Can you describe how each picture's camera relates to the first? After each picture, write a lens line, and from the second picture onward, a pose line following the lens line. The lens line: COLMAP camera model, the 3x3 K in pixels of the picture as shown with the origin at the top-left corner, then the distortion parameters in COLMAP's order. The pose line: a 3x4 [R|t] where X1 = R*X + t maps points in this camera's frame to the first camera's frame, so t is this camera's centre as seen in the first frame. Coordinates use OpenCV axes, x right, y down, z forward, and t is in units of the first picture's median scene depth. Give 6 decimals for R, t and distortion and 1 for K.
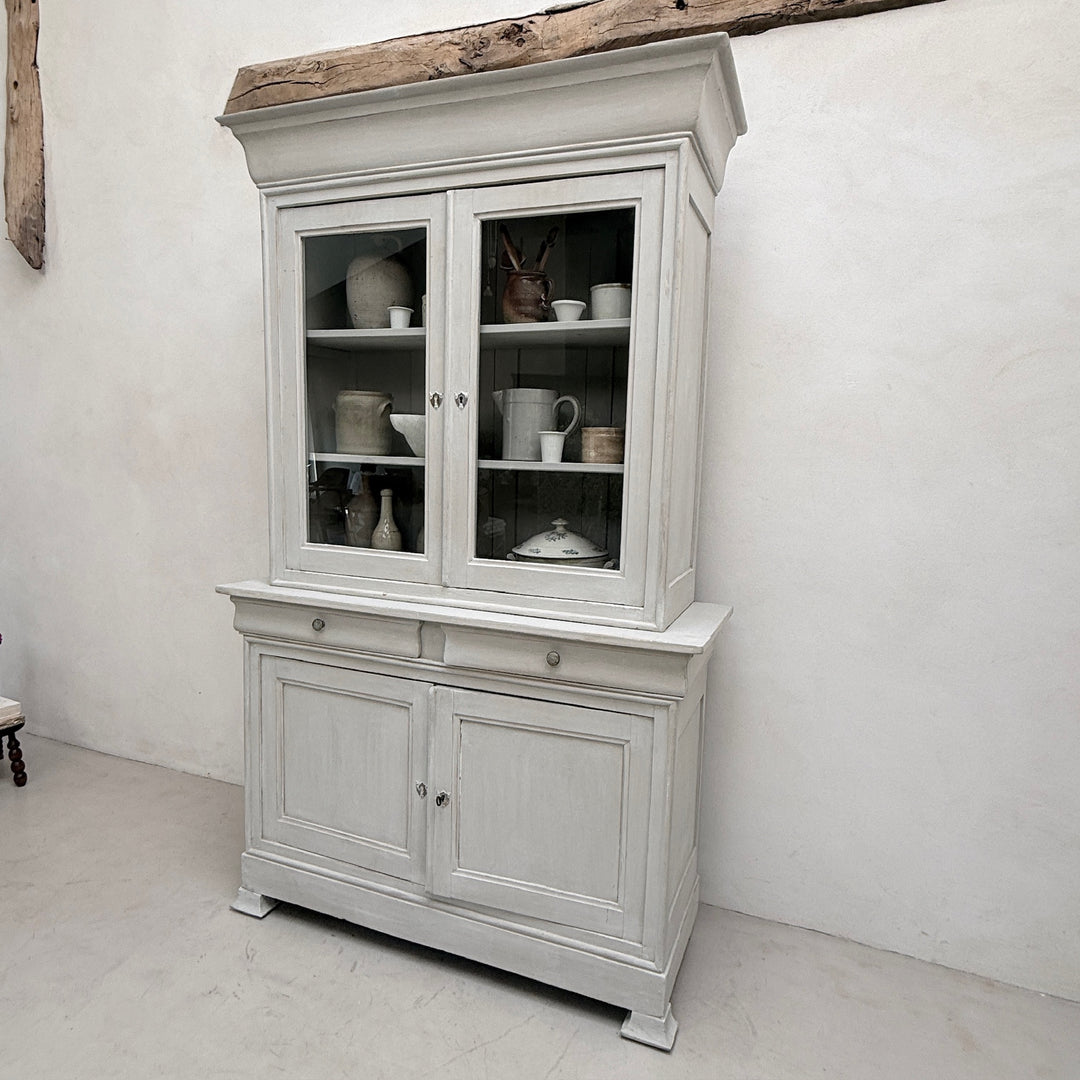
lens RADIAL K [[751.6, 0, 544.2], [0, 751.6, 537.4], [0, 0, 1]] dist [-0.002369, 0.000344]
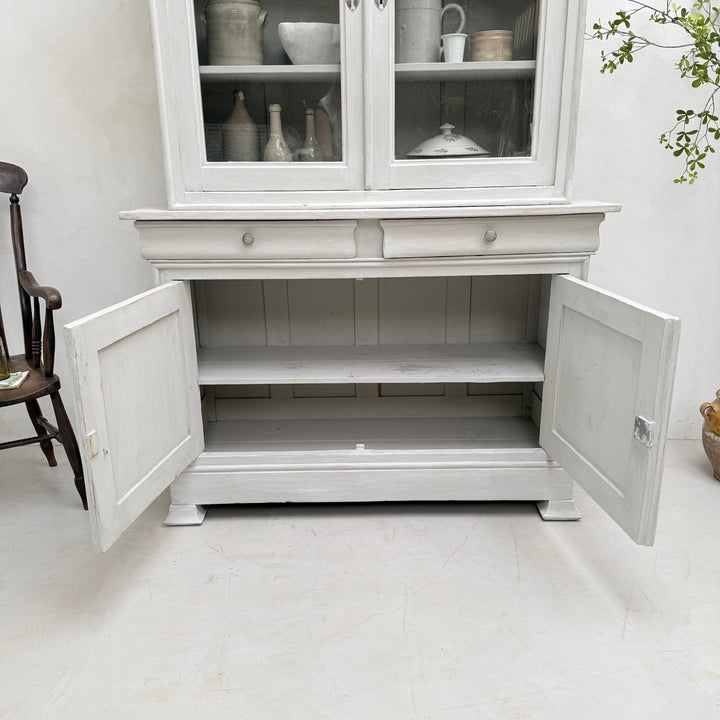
lens RADIAL K [[668.0, 0, 360.1], [0, 668.0, 362.4], [0, 0, 1]] dist [0.169783, -0.370038]
pose [[0.926171, -0.155161, 0.343703, -0.516003], [0.087089, 0.974799, 0.205386, 0.106552], [-0.366909, -0.160290, 0.916343, 0.056447]]
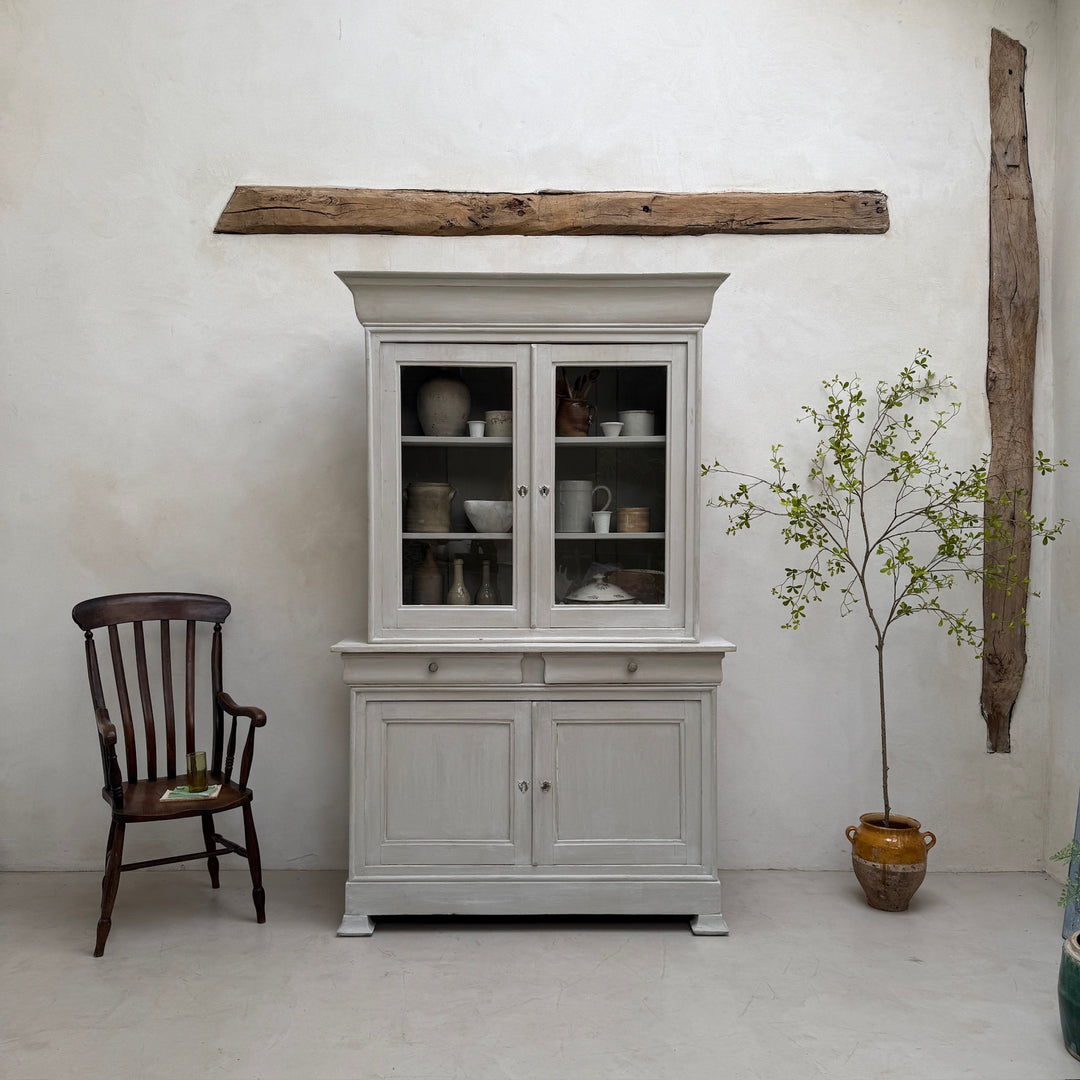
lens RADIAL K [[1002.1, 0, 540.2], [0, 1002.1, 543.6], [0, 0, 1]] dist [0.169783, -0.370038]
pose [[0.923711, -0.042108, 0.380770, -0.787237], [0.072743, 0.995137, -0.066418, 0.034923], [-0.376121, 0.089050, 0.922281, -0.664356]]
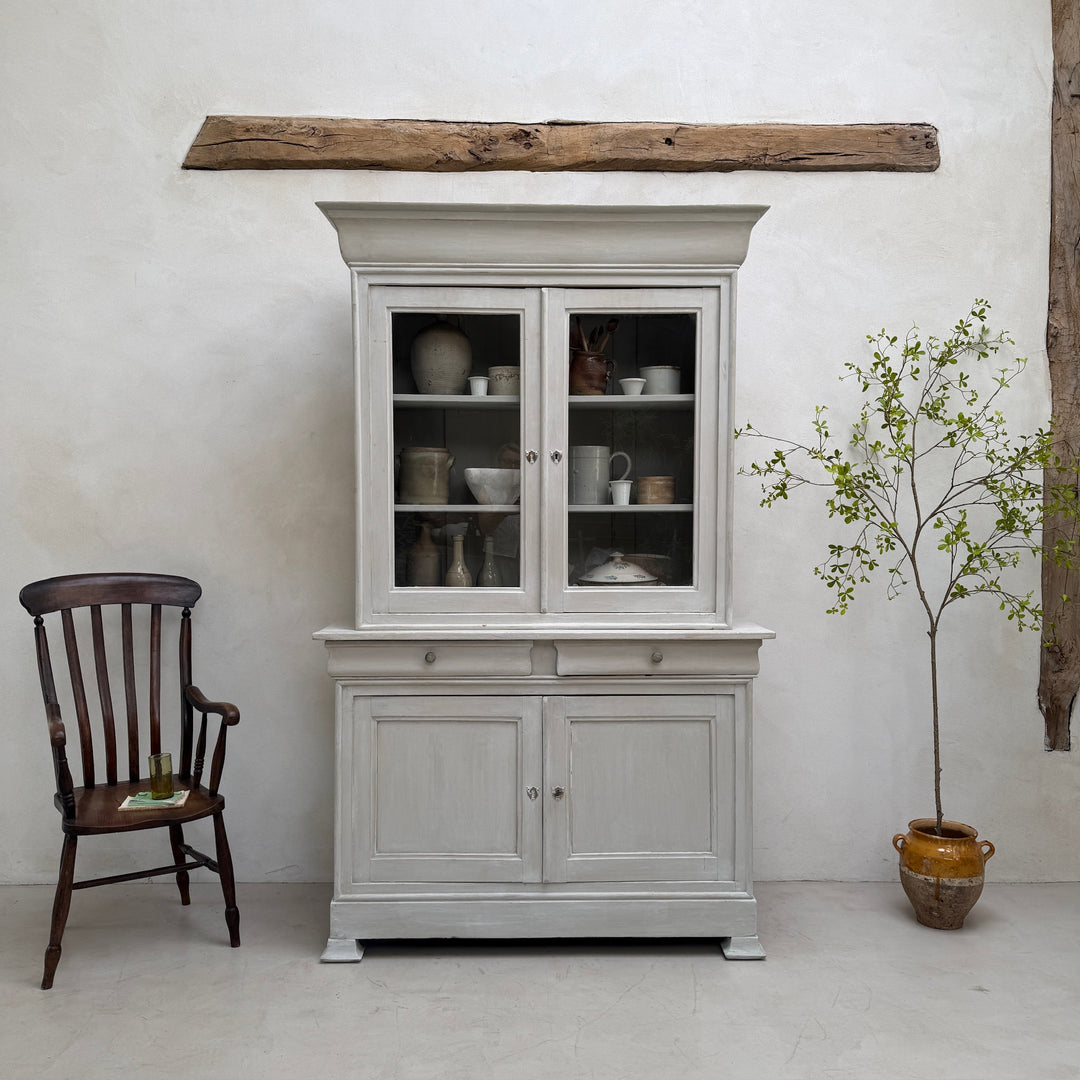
lens RADIAL K [[1002.1, 0, 540.2], [0, 1002.1, 543.6], [0, 0, 1]] dist [0.169783, -0.370038]
pose [[0.920800, -0.045733, 0.387345, -0.734154], [0.073389, 0.995679, -0.056905, 0.046139], [-0.383068, 0.080825, 0.920177, -0.453618]]
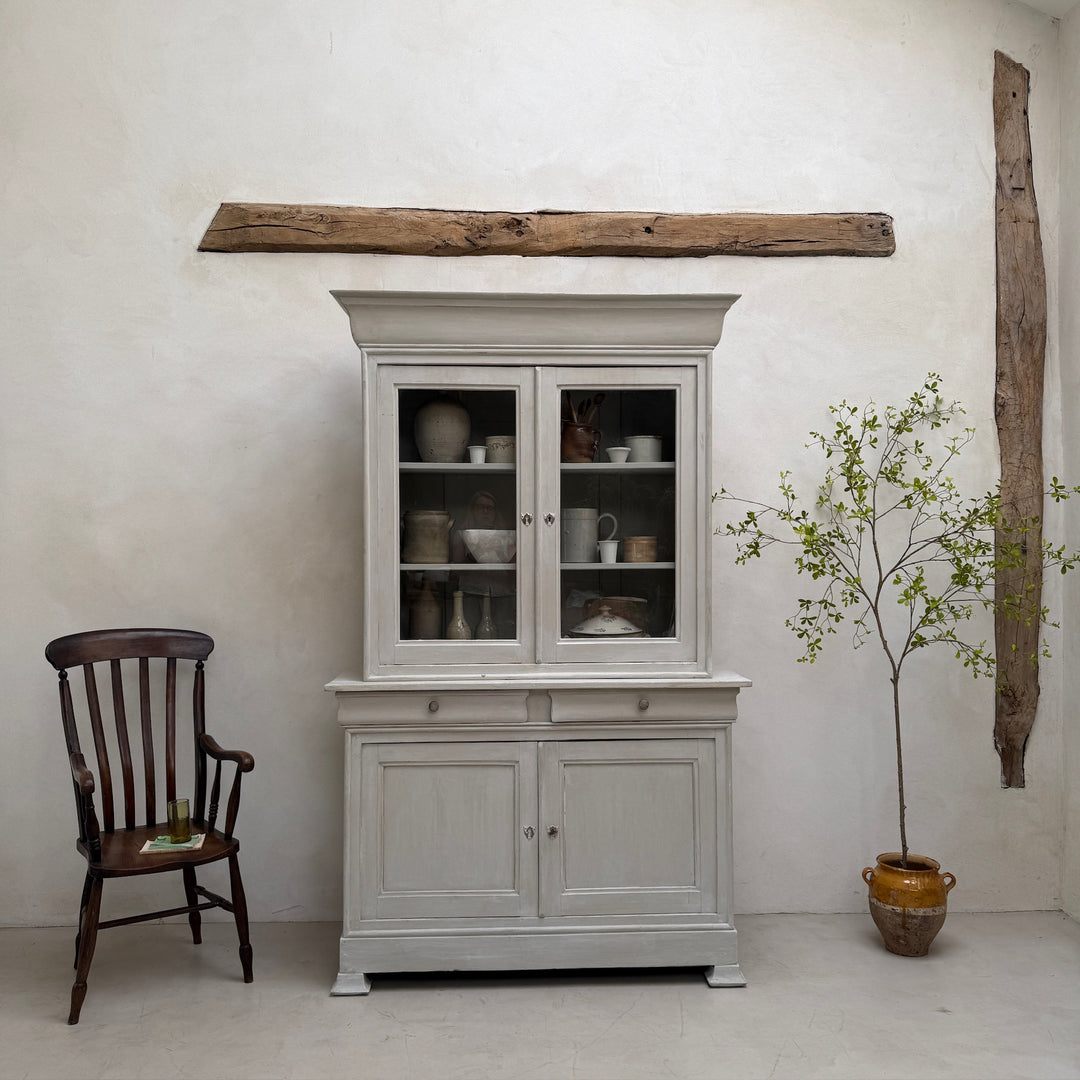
lens RADIAL K [[1002.1, 0, 540.2], [0, 1002.1, 543.6], [0, 0, 1]] dist [0.169783, -0.370038]
pose [[0.909673, -0.035042, 0.413844, -0.818064], [0.079588, 0.992676, -0.090887, 0.018579], [-0.407628, 0.115614, 0.905799, -0.563806]]
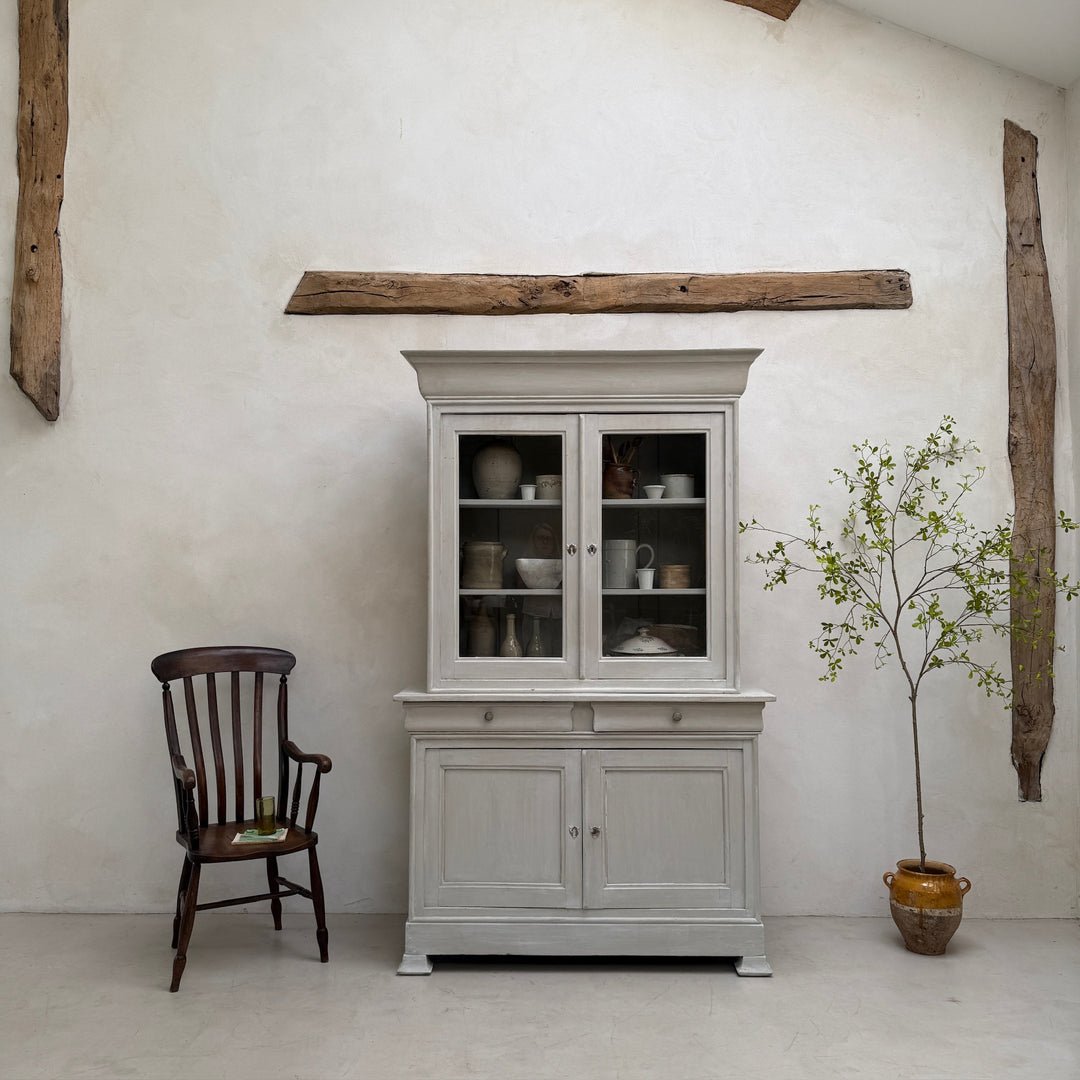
lens RADIAL K [[1002.1, 0, 540.2], [0, 1002.1, 543.6], [0, 0, 1]] dist [0.169783, -0.370038]
pose [[0.932376, -0.023223, 0.360745, -0.875714], [0.072737, 0.989576, -0.124290, 0.042204], [-0.354098, 0.142124, 0.924346, -0.758356]]
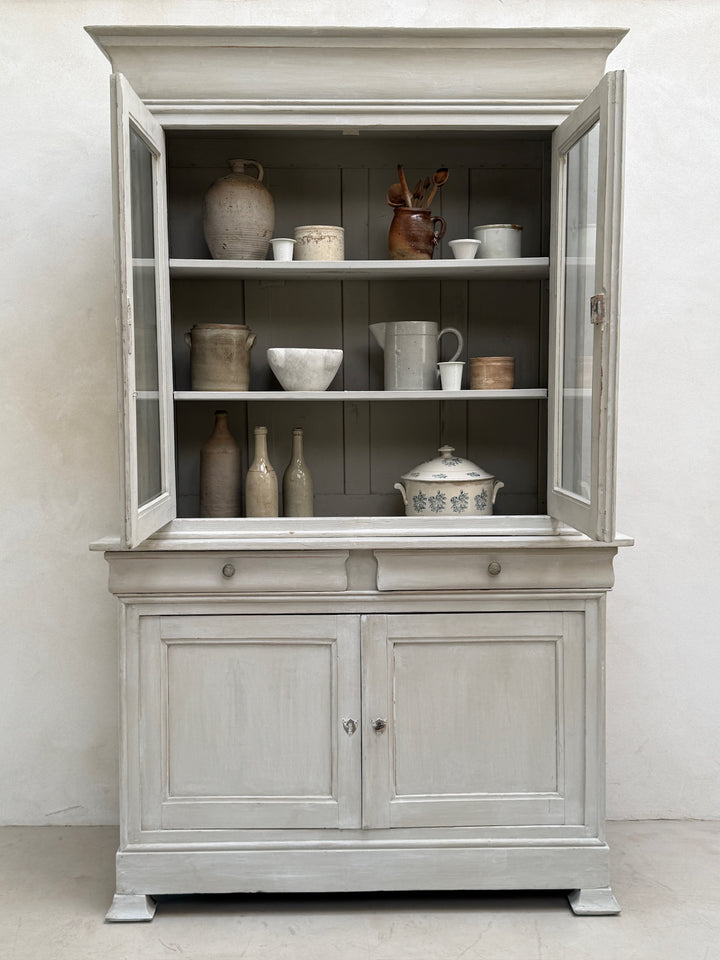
lens RADIAL K [[1065.2, 0, 359.3], [0, 1065.2, 483.4], [0, 0, 1]] dist [0.176951, -0.408055]
pose [[0.919930, -0.066504, 0.386402, -0.676302], [0.079681, 0.996655, -0.018166, 0.045369], [-0.383902, 0.047500, 0.922151, -0.318012]]
